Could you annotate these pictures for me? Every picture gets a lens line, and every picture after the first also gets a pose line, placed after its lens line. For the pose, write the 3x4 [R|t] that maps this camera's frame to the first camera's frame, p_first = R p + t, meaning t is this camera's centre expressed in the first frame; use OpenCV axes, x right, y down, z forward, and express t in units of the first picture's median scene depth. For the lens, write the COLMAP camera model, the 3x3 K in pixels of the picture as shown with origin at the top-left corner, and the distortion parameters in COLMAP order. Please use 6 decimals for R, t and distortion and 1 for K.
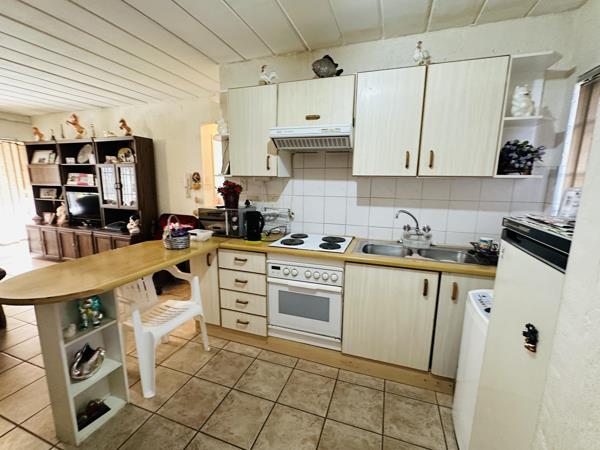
lens RADIAL K [[259.8, 0, 300.0], [0, 259.8, 225.0], [0, 0, 1]] dist [0.000252, 0.000050]
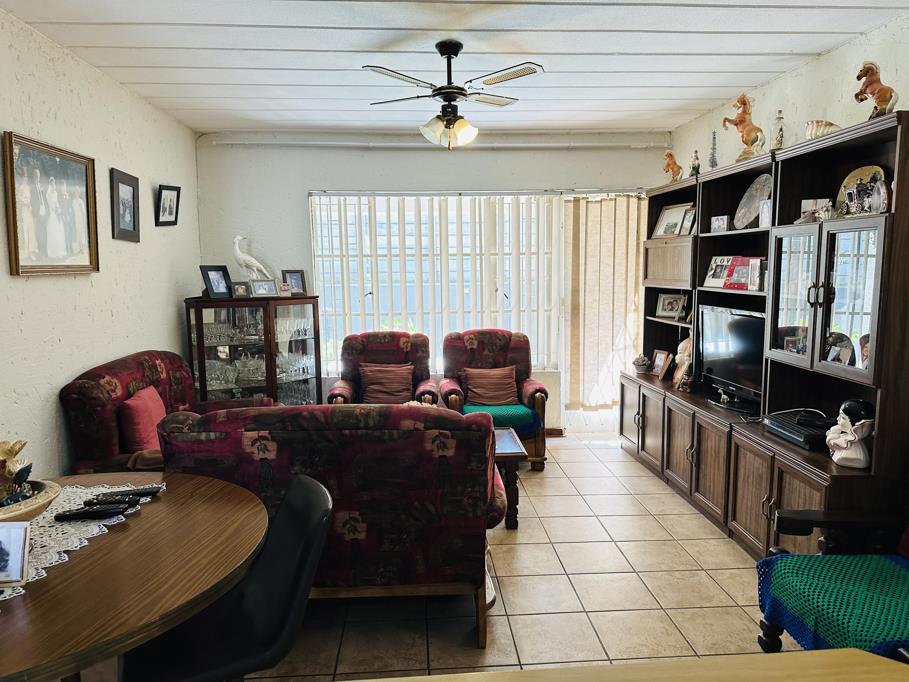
lens RADIAL K [[637.8, 0, 454.3], [0, 637.8, 331.0], [0, 0, 1]] dist [0.058275, -0.071637]
pose [[0.390801, 0.080156, -0.916979, -0.170560], [-0.148441, 0.988650, 0.023158, -0.060541], [0.908427, 0.127067, 0.398264, 0.308885]]
